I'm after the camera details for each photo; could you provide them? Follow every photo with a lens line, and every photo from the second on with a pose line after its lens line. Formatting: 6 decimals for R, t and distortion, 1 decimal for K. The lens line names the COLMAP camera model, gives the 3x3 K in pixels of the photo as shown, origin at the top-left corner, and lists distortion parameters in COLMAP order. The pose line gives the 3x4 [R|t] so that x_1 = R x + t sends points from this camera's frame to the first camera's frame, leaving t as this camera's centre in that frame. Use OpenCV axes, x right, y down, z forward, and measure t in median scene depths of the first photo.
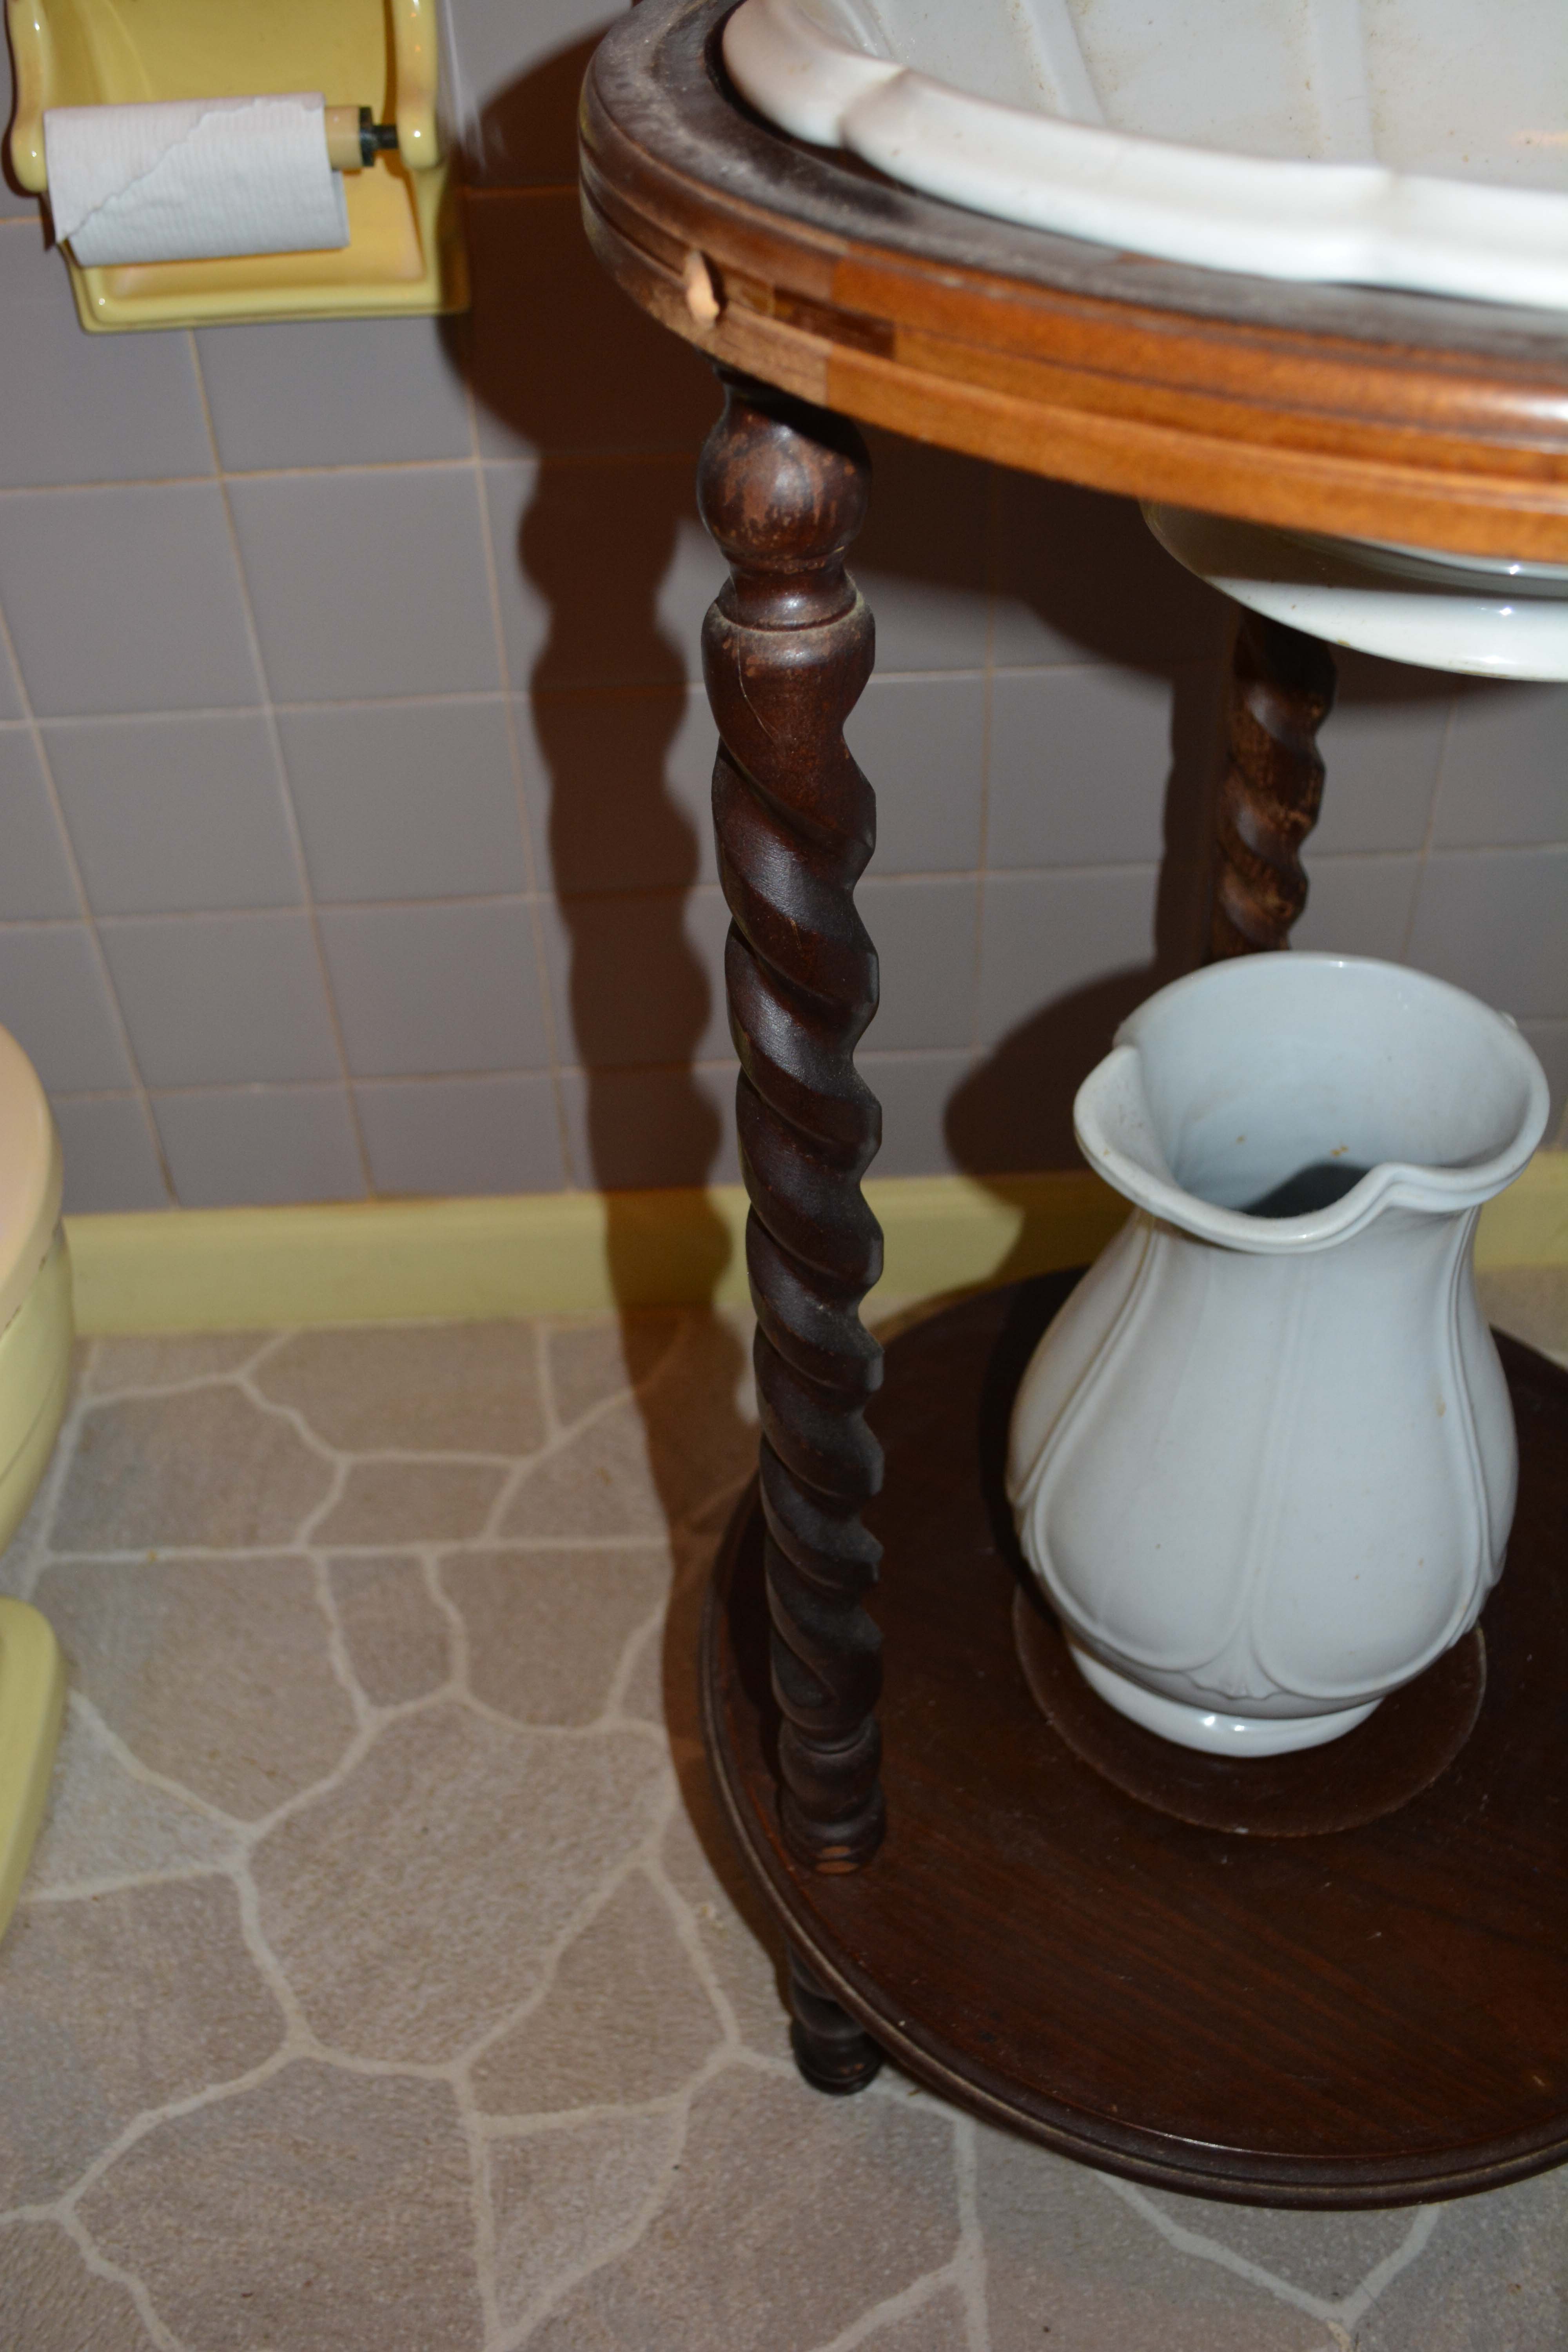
lens RADIAL K [[2074.7, 0, 784.0], [0, 2074.7, 1176.0], [0, 0, 1]] dist [-0.061781, -0.005404]
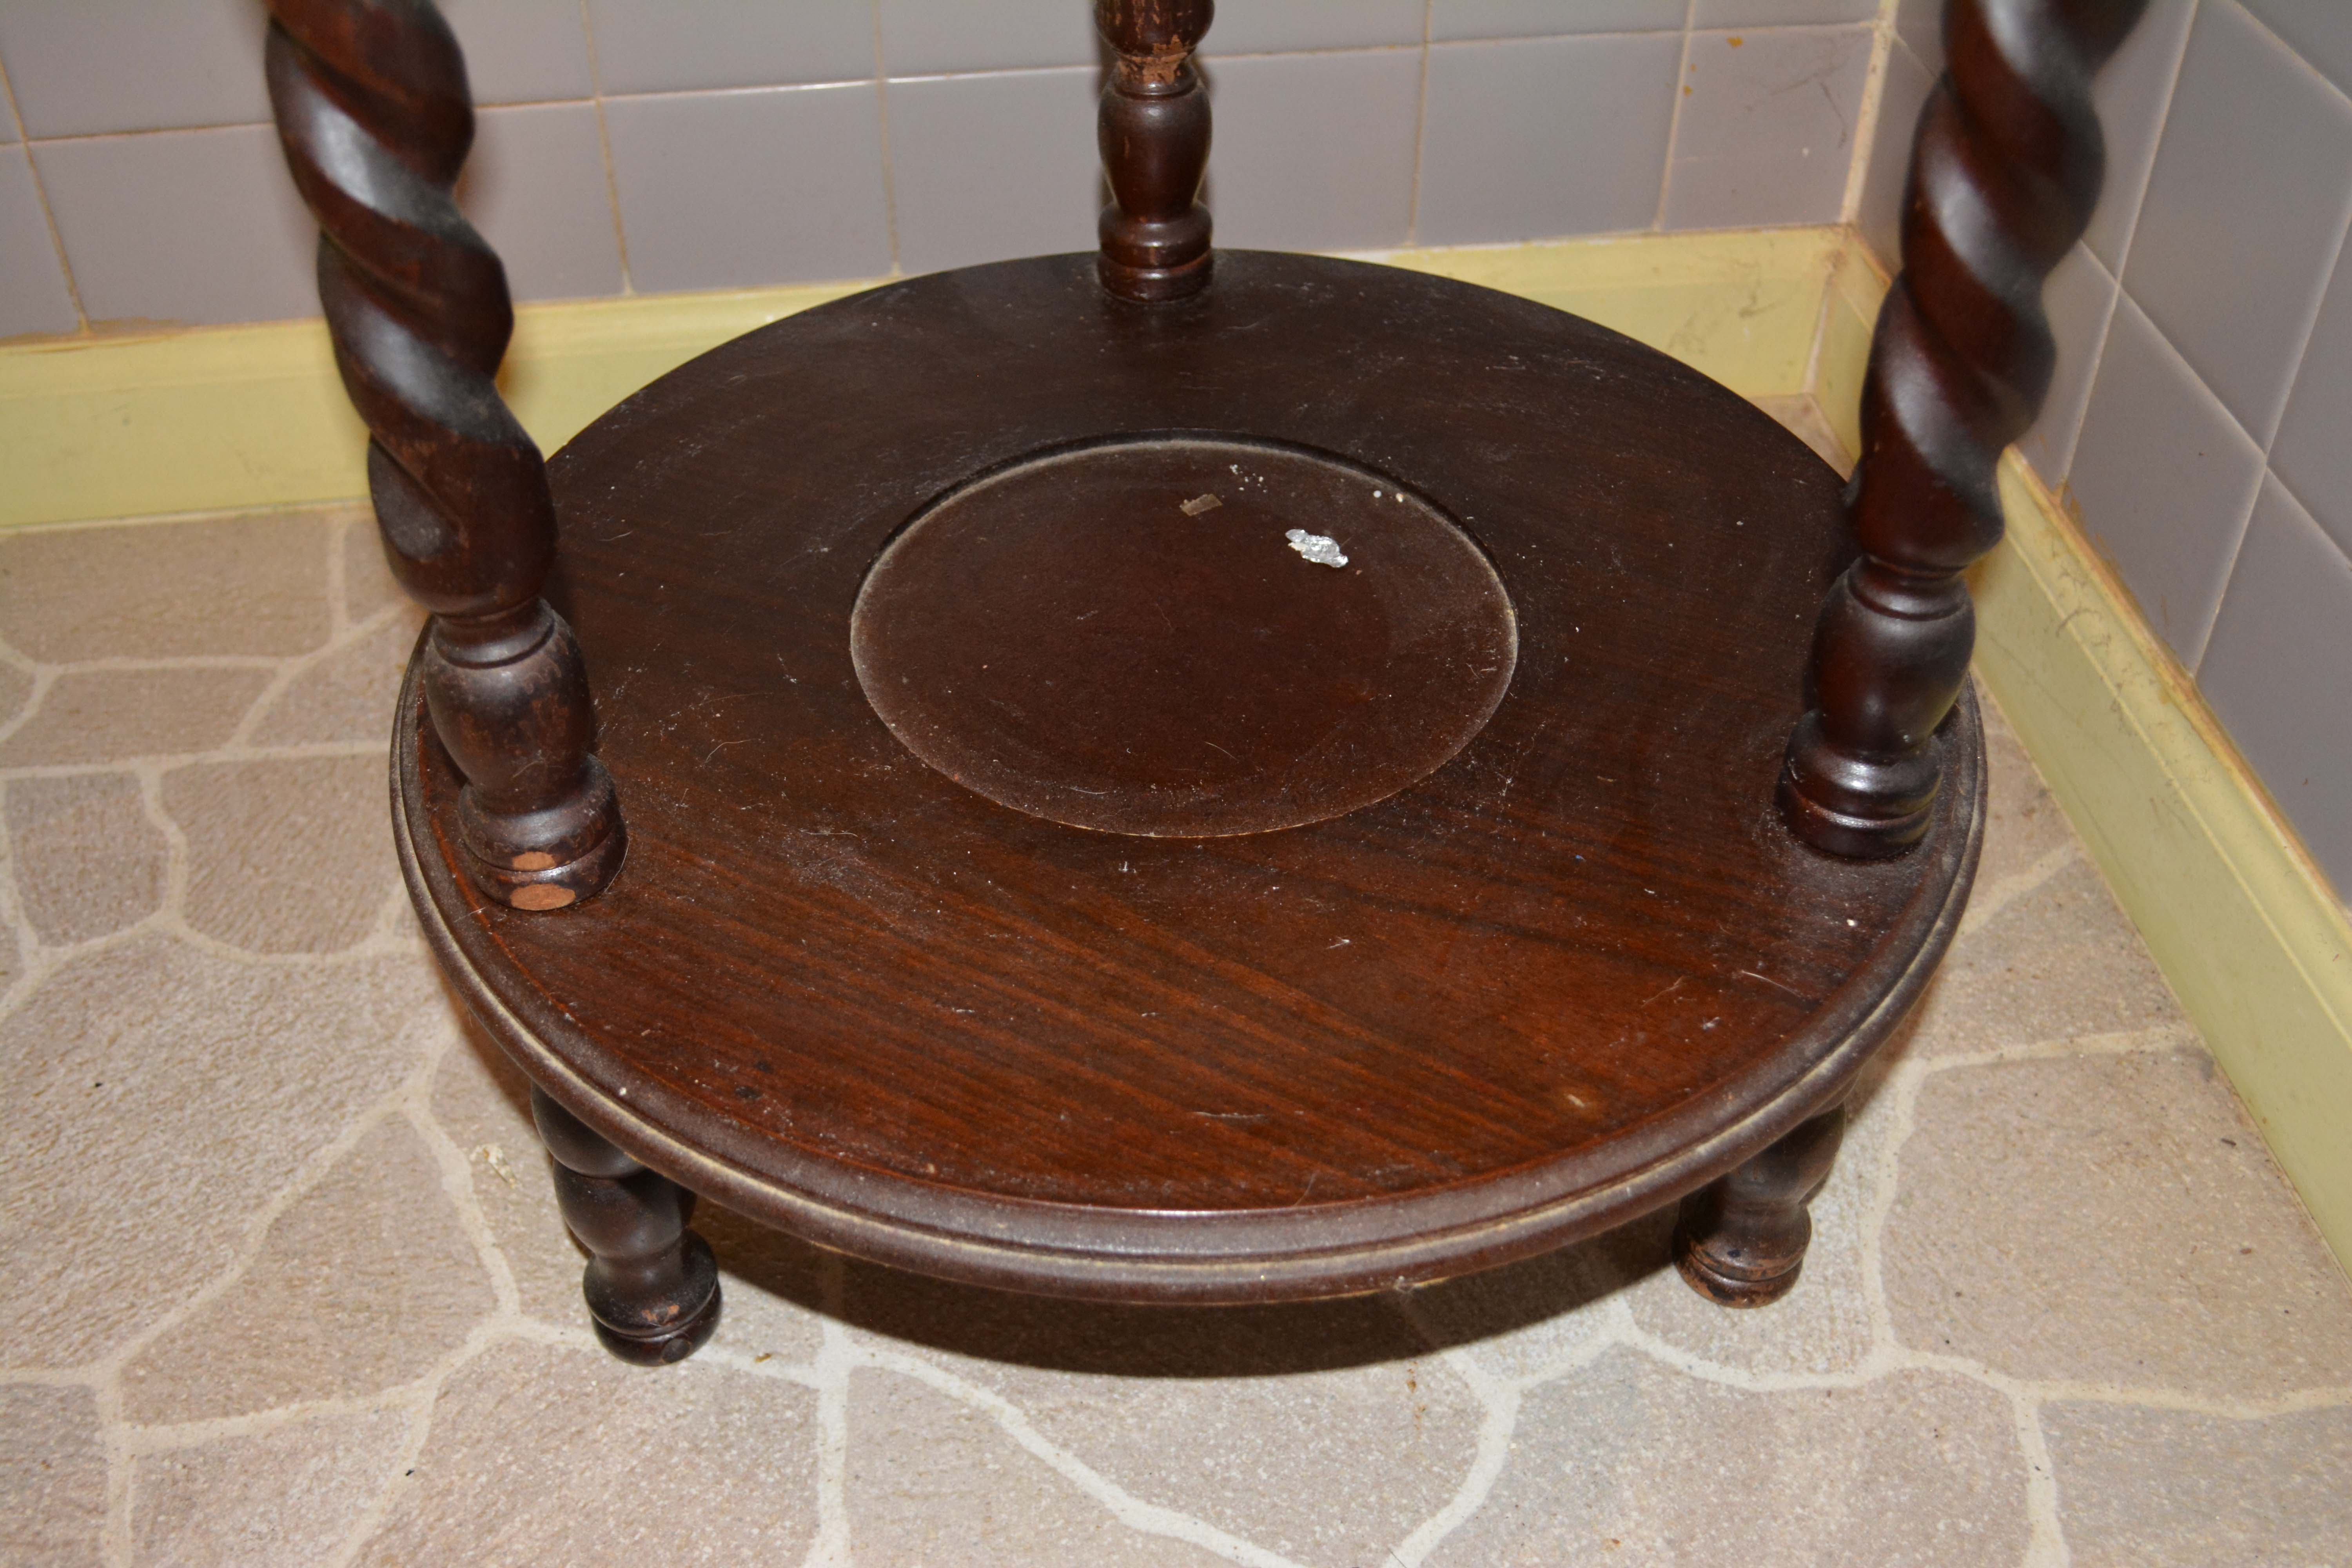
lens RADIAL K [[2332.5, 0, 1166.2], [0, 2332.5, 809.7], [0, 0, 1]] dist [-0.064972, 0.018776]
pose [[0.994482, -0.043027, 0.095682, 0.132563], [0.043797, 0.999023, -0.005965, 0.272888], [-0.095332, 0.010123, 0.995394, 0.199071]]
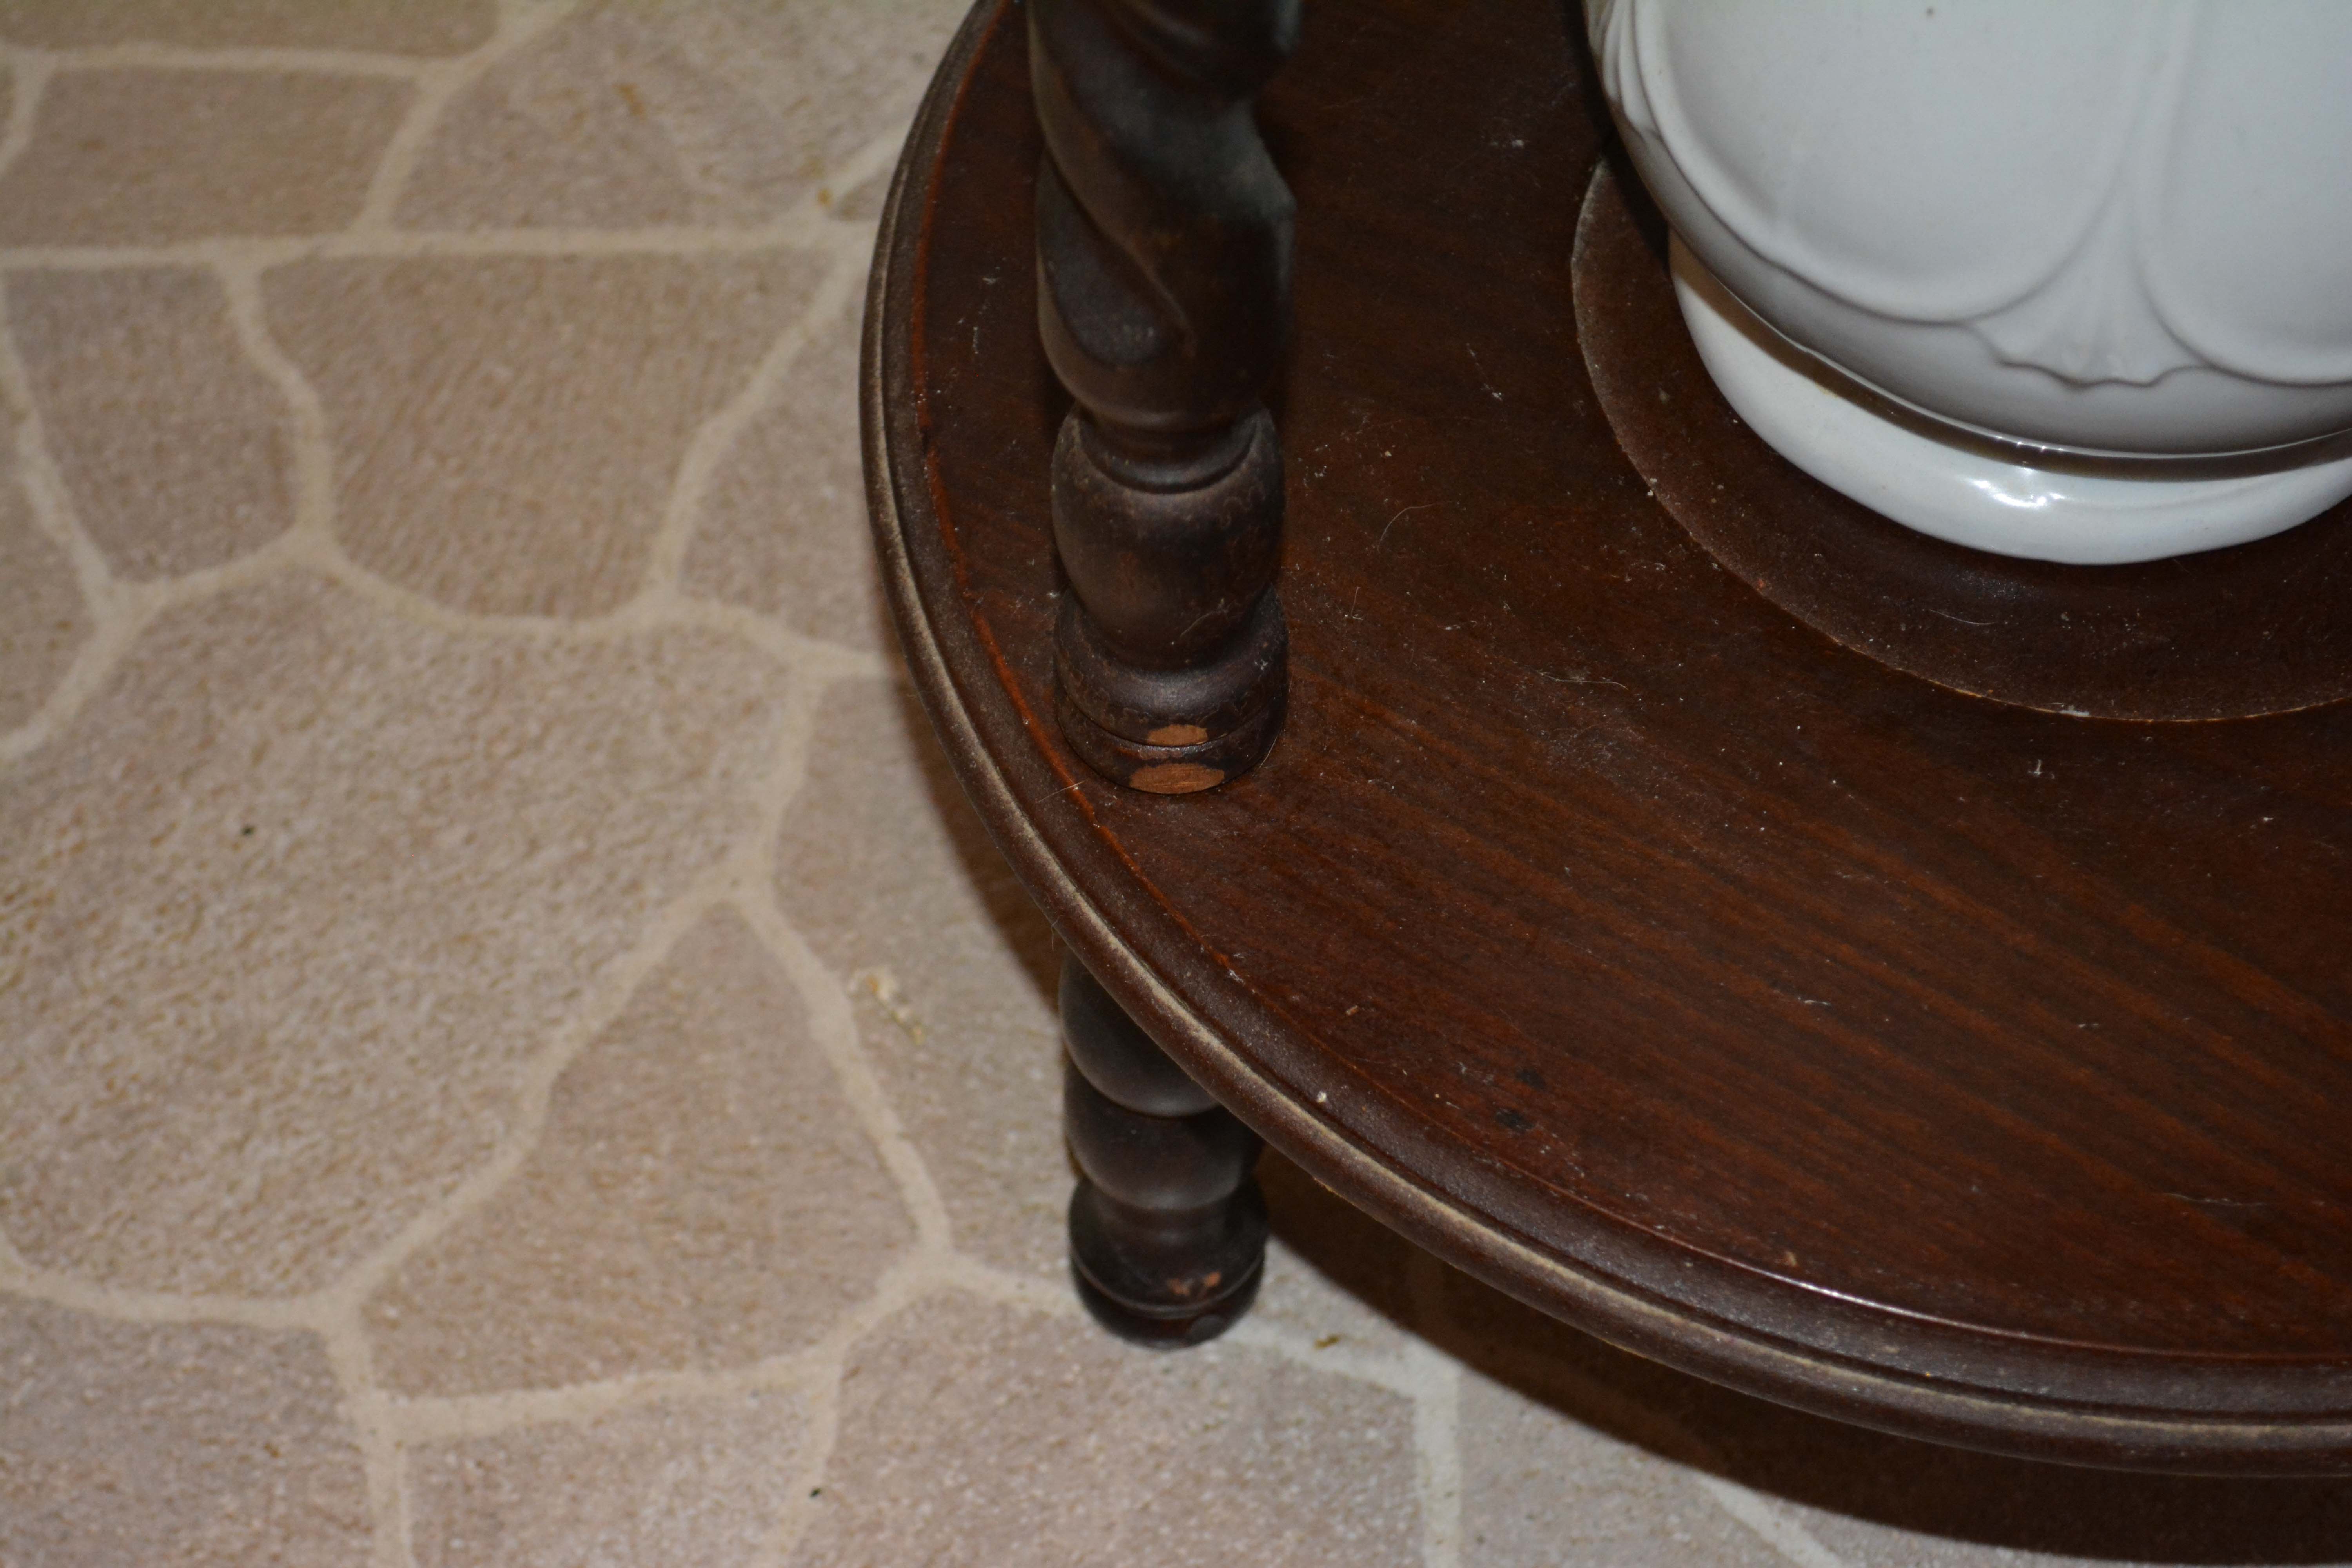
lens RADIAL K [[4391.4, 0, 1166.2], [0, 4391.4, 814.6], [0, 0, 1]] dist [0.024658, 0.031727]
pose [[0.999208, -0.001459, 0.039760, -0.012556], [-0.007207, 0.976158, 0.216940, 0.115615], [-0.039128, -0.217055, 0.975375, 0.056419]]
